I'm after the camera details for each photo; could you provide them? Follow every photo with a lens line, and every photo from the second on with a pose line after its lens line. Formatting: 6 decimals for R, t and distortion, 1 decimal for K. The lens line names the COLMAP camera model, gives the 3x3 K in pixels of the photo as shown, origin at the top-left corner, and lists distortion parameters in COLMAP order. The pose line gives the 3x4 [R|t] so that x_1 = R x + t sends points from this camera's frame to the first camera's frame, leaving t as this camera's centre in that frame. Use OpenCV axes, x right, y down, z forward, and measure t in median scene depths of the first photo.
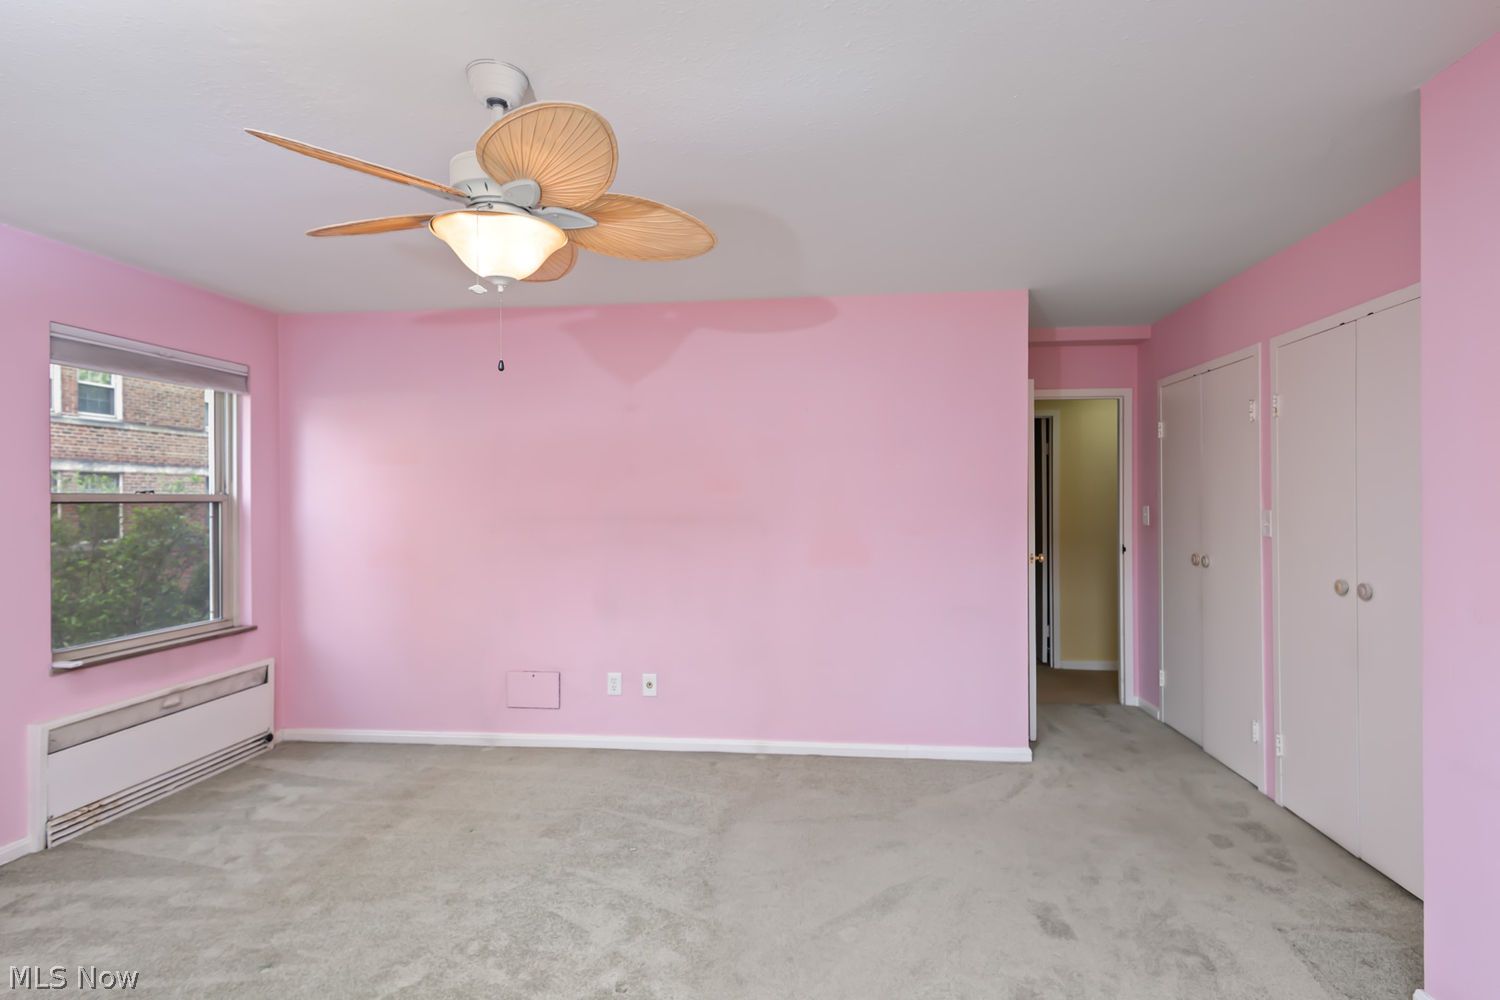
lens RADIAL K [[734.0, 0, 745.6], [0, 734.0, 497.1], [0, 0, 1]] dist [-0.000527, 0.000088]
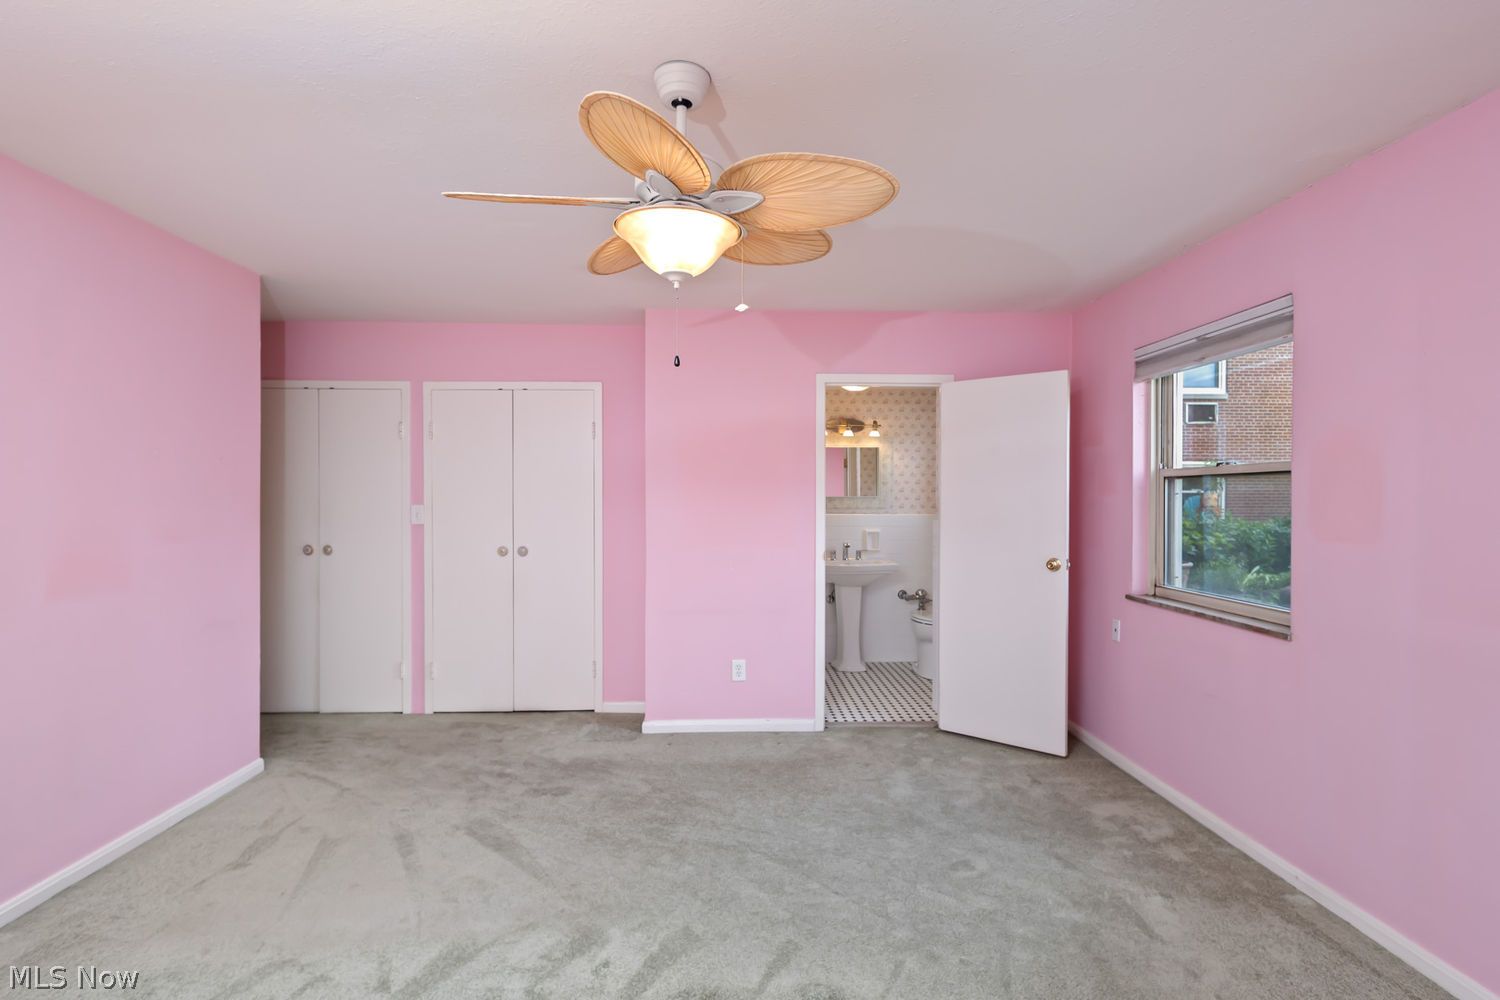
lens RADIAL K [[734.0, 0, 745.6], [0, 734.0, 497.1], [0, 0, 1]] dist [-0.000527, 0.000088]
pose [[-0.132549, 0.000810, 0.991176, -0.841535], [0.003481, 0.999994, -0.000352, 0.005234], [-0.991170, 0.003403, -0.132551, 0.649941]]
